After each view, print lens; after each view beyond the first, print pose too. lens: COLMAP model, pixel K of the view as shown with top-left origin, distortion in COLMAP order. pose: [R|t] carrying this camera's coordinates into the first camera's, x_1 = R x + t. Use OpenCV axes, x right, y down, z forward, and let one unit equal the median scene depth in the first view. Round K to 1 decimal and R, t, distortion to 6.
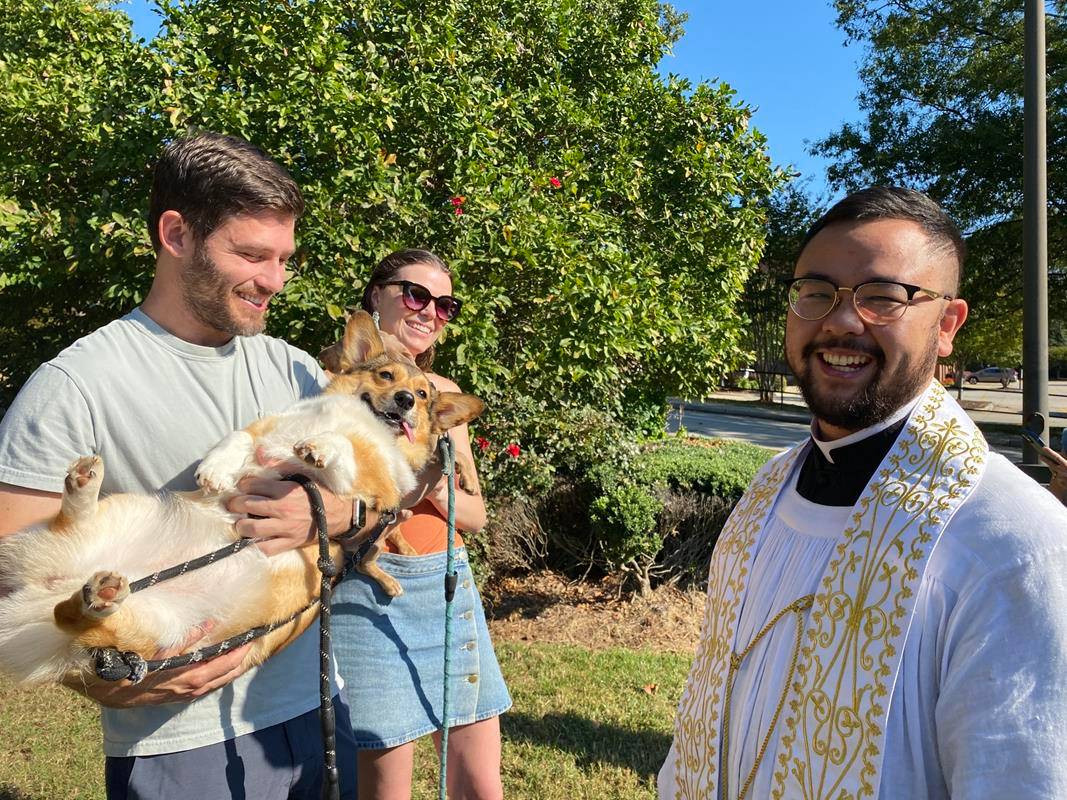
lens RADIAL K [[804.6, 0, 529.6], [0, 804.6, 399.0], [0, 0, 1]] dist [0.081742, 0.001329]
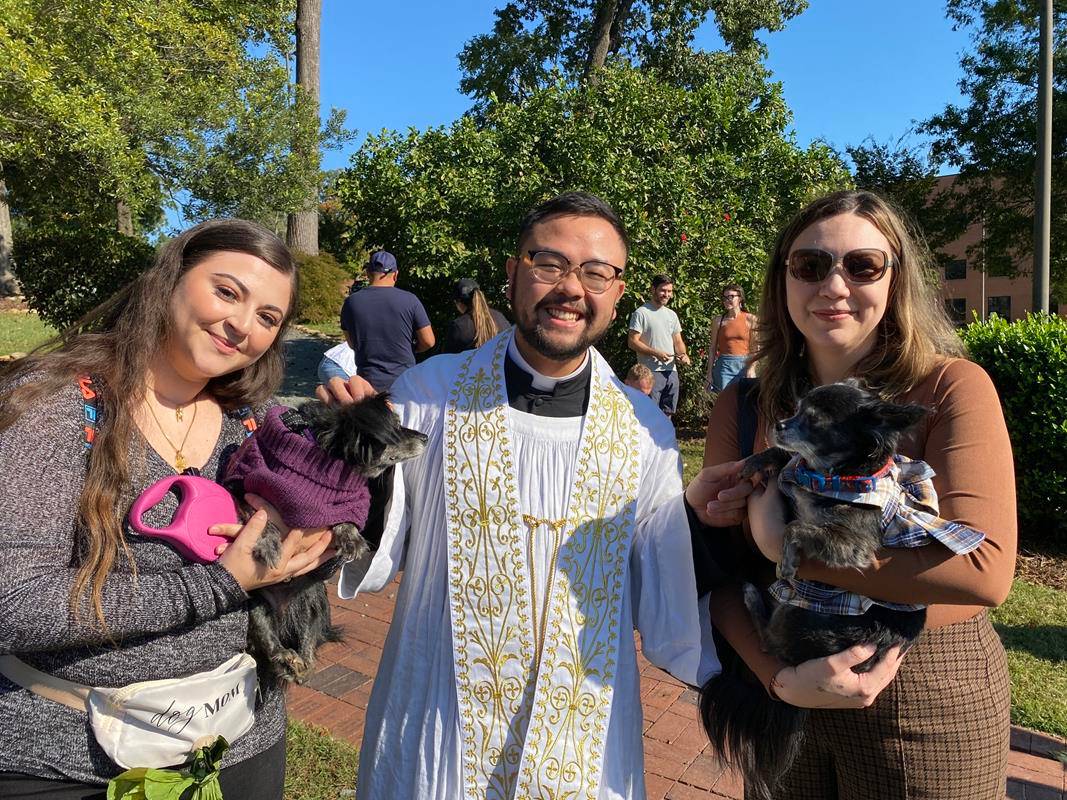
lens RADIAL K [[804.6, 0, 535.5], [0, 804.6, 392.9], [0, 0, 1]] dist [0.081742, 0.001329]
pose [[0.990812, -0.008105, -0.135000, -0.140372], [0.014933, 0.998655, 0.049642, 0.033140], [0.134417, -0.051201, 0.989601, -0.835018]]
